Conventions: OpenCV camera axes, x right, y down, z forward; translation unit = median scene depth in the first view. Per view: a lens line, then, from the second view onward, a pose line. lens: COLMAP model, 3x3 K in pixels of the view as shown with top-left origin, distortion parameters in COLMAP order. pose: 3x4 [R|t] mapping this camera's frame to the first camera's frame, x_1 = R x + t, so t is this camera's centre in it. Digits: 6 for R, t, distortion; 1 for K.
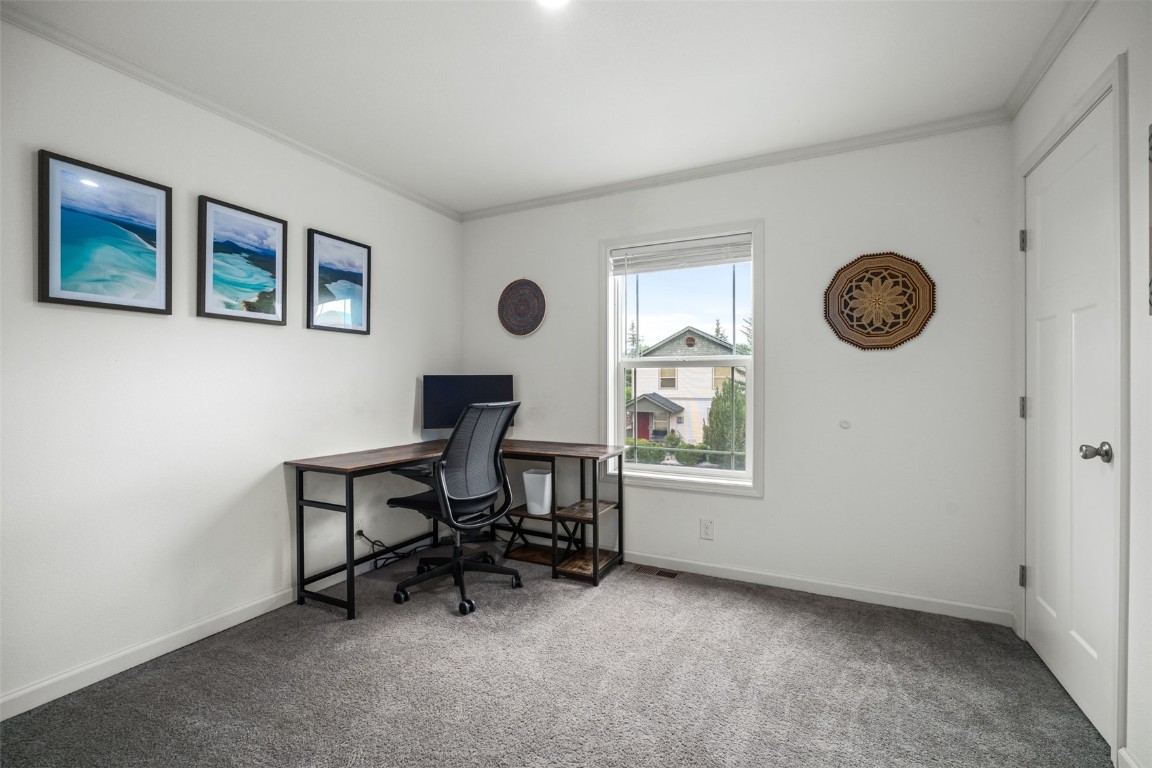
lens RADIAL K [[514.0, 0, 575.5], [0, 514.0, 380.1], [0, 0, 1]] dist [0.000016, 0.000114]
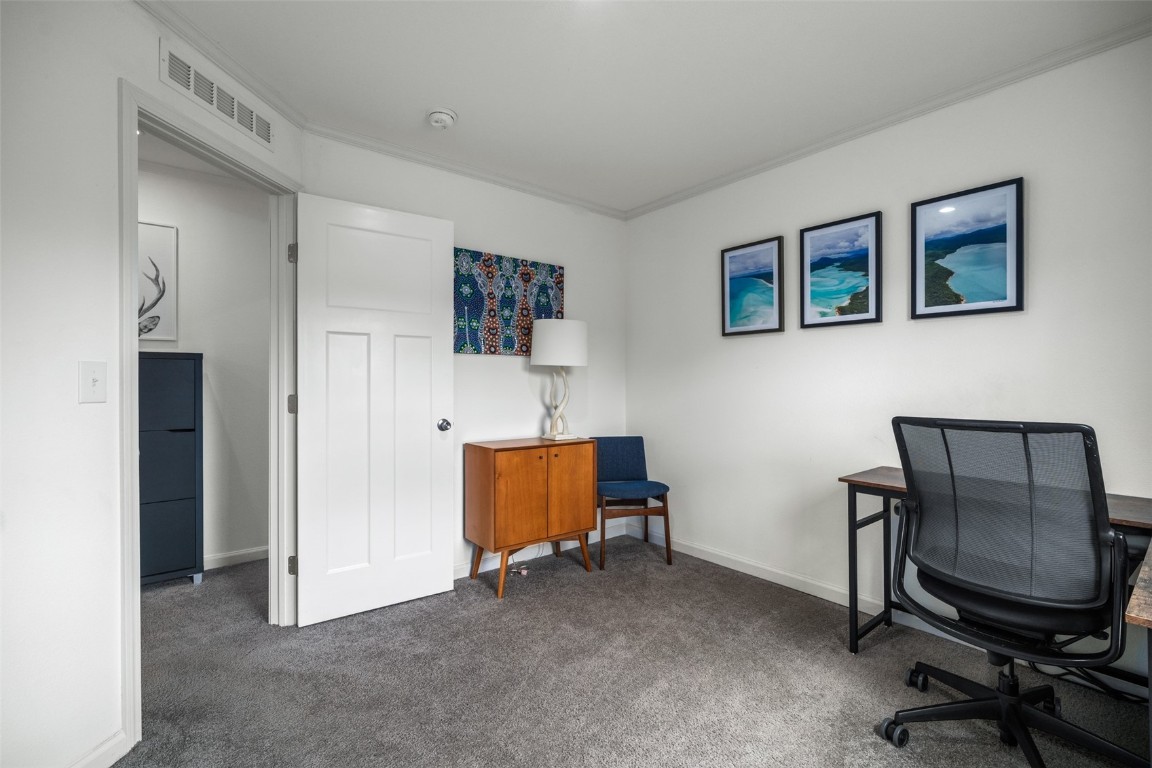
lens RADIAL K [[508.9, 0, 578.3], [0, 508.9, 386.2], [0, 0, 1]] dist [-0.000664, -0.000008]
pose [[-0.414156, 0.003032, -0.910201, 0.554780], [0.003017, 0.999994, 0.001958, 0.009094], [0.910201, -0.001935, -0.414162, 0.947627]]
